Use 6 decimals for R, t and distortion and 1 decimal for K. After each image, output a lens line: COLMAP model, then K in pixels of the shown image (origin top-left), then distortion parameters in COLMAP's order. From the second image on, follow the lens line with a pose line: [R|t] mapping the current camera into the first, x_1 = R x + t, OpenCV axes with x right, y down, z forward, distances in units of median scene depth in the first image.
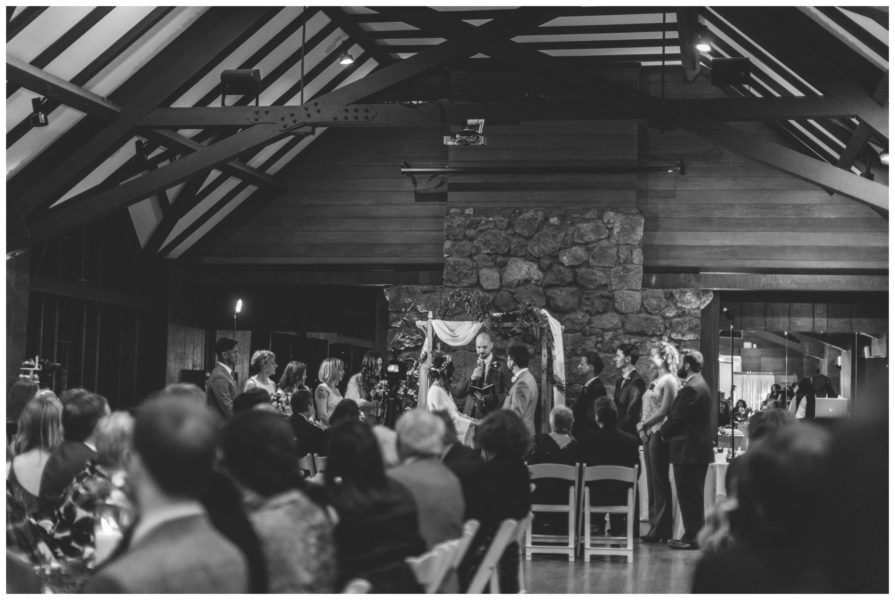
lens RADIAL K [[1274.1, 0, 454.6], [0, 1274.1, 303.3], [0, 0, 1]] dist [0.025672, 0.000000]
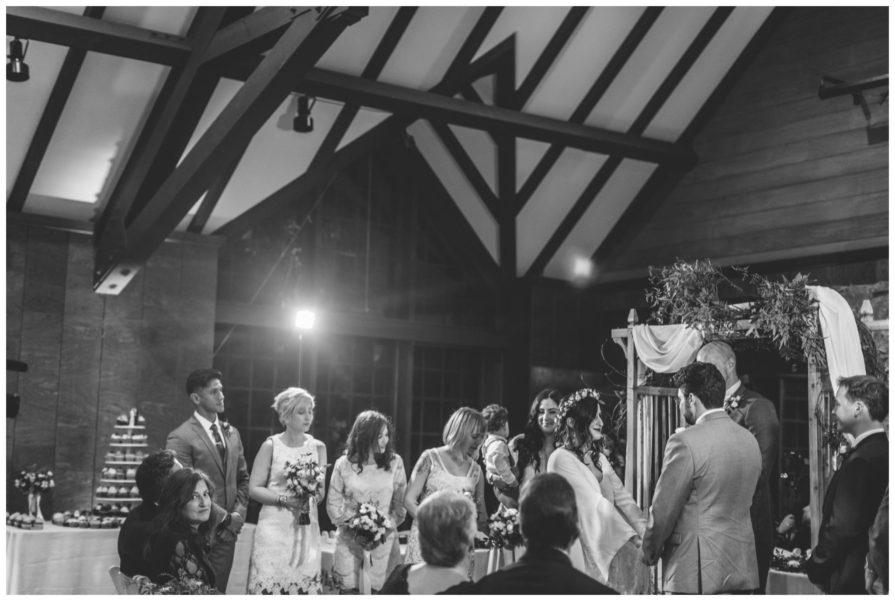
lens RADIAL K [[1274.1, 0, 452.4], [0, 1274.1, 300.8], [0, 0, 1]] dist [0.025672, 0.000000]
pose [[0.748080, -0.076404, -0.659196, 0.220504], [0.034975, 0.996509, -0.075810, 0.032311], [0.662687, 0.033657, 0.748140, 0.451188]]
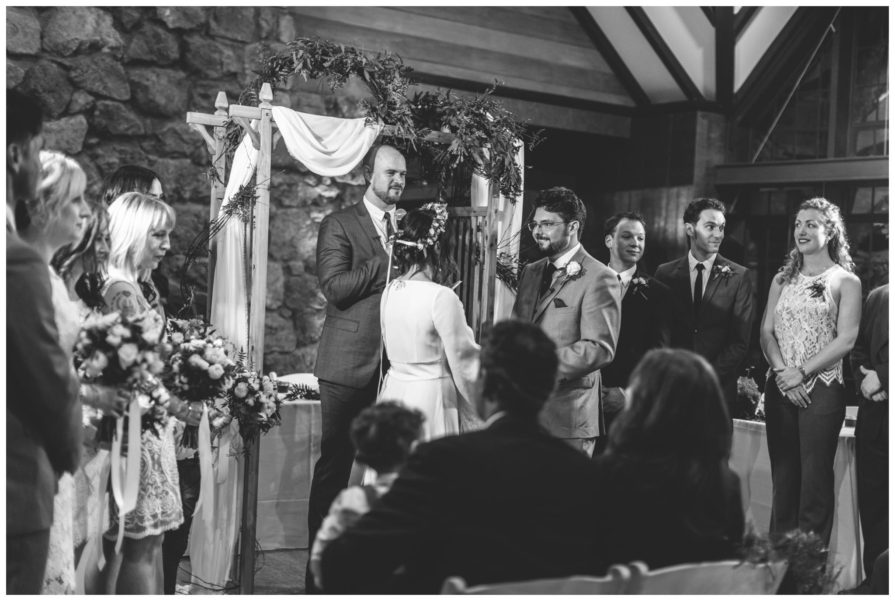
lens RADIAL K [[1274.1, 0, 441.7], [0, 1274.1, 302.2], [0, 0, 1]] dist [0.025672, 0.000000]
pose [[0.683373, -0.007845, 0.730027, -0.218603], [-0.080011, 0.993114, 0.085570, 0.028514], [-0.725672, -0.116887, 0.678040, 0.554940]]
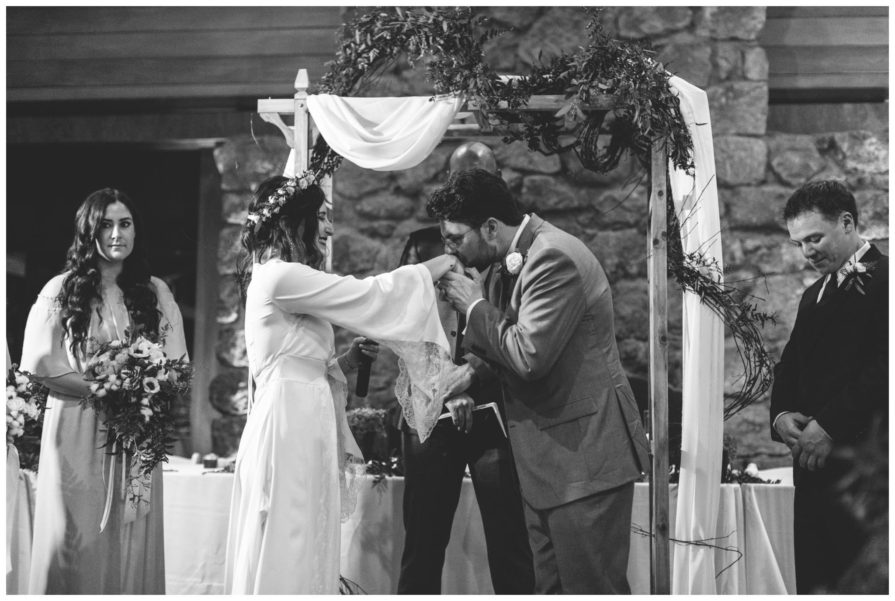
lens RADIAL K [[1274.1, 0, 446.0], [0, 1274.1, 298.9], [0, 0, 1]] dist [0.025672, 0.000000]
pose [[0.996973, -0.002993, 0.077696, -0.006294], [0.004864, 0.999703, -0.023897, 0.059441], [-0.077601, 0.024203, 0.996691, 0.542487]]
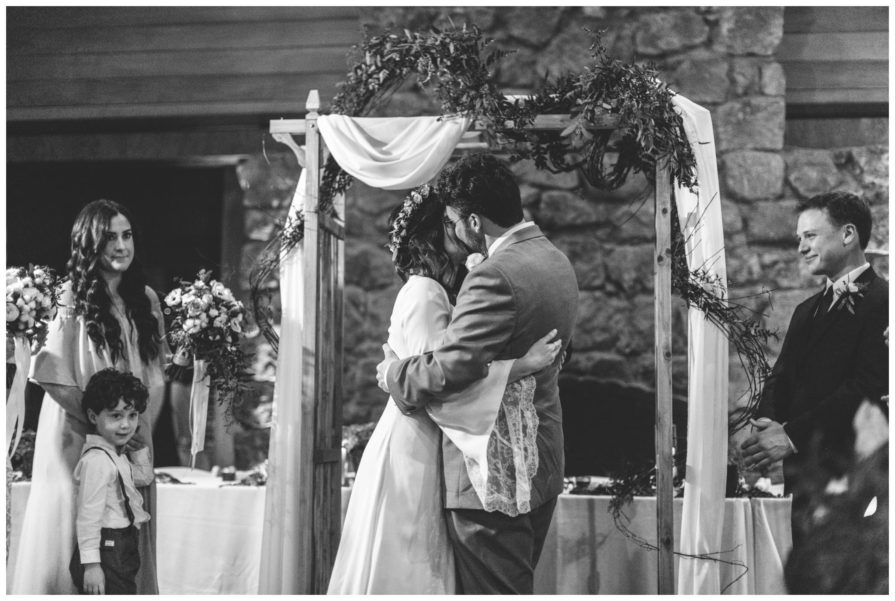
lens RADIAL K [[1274.1, 0, 445.8], [0, 1274.1, 300.2], [0, 0, 1]] dist [0.025672, 0.000000]
pose [[0.998648, -0.003516, 0.051856, -0.001455], [0.005216, 0.999452, -0.032688, 0.058728], [-0.051712, 0.032914, 0.998119, 0.537753]]
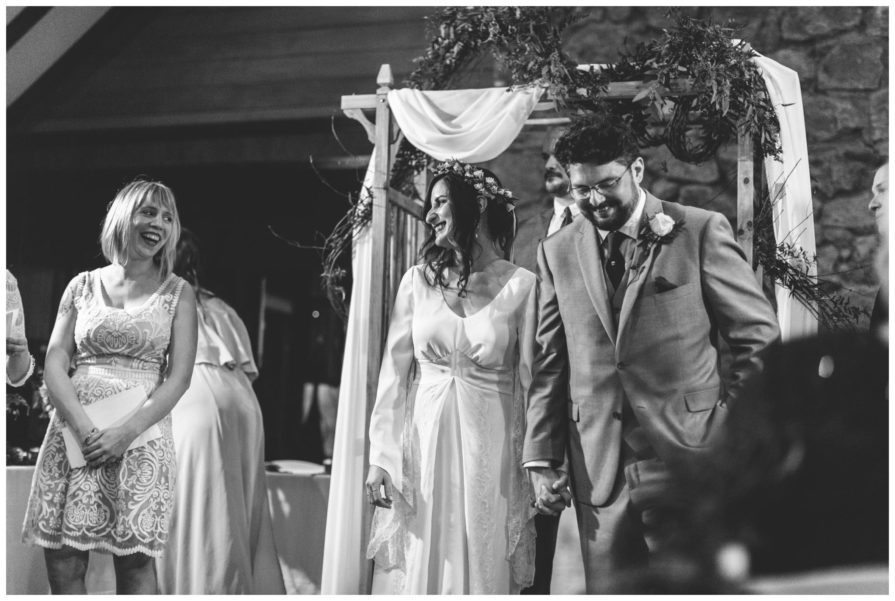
lens RADIAL K [[1274.1, 0, 450.8], [0, 1274.1, 298.2], [0, 0, 1]] dist [0.025672, 0.000000]
pose [[0.994134, 0.000450, -0.108159, 0.026907], [-0.006266, 0.998552, -0.053434, 0.067572], [0.107978, 0.053798, 0.992697, 0.550063]]
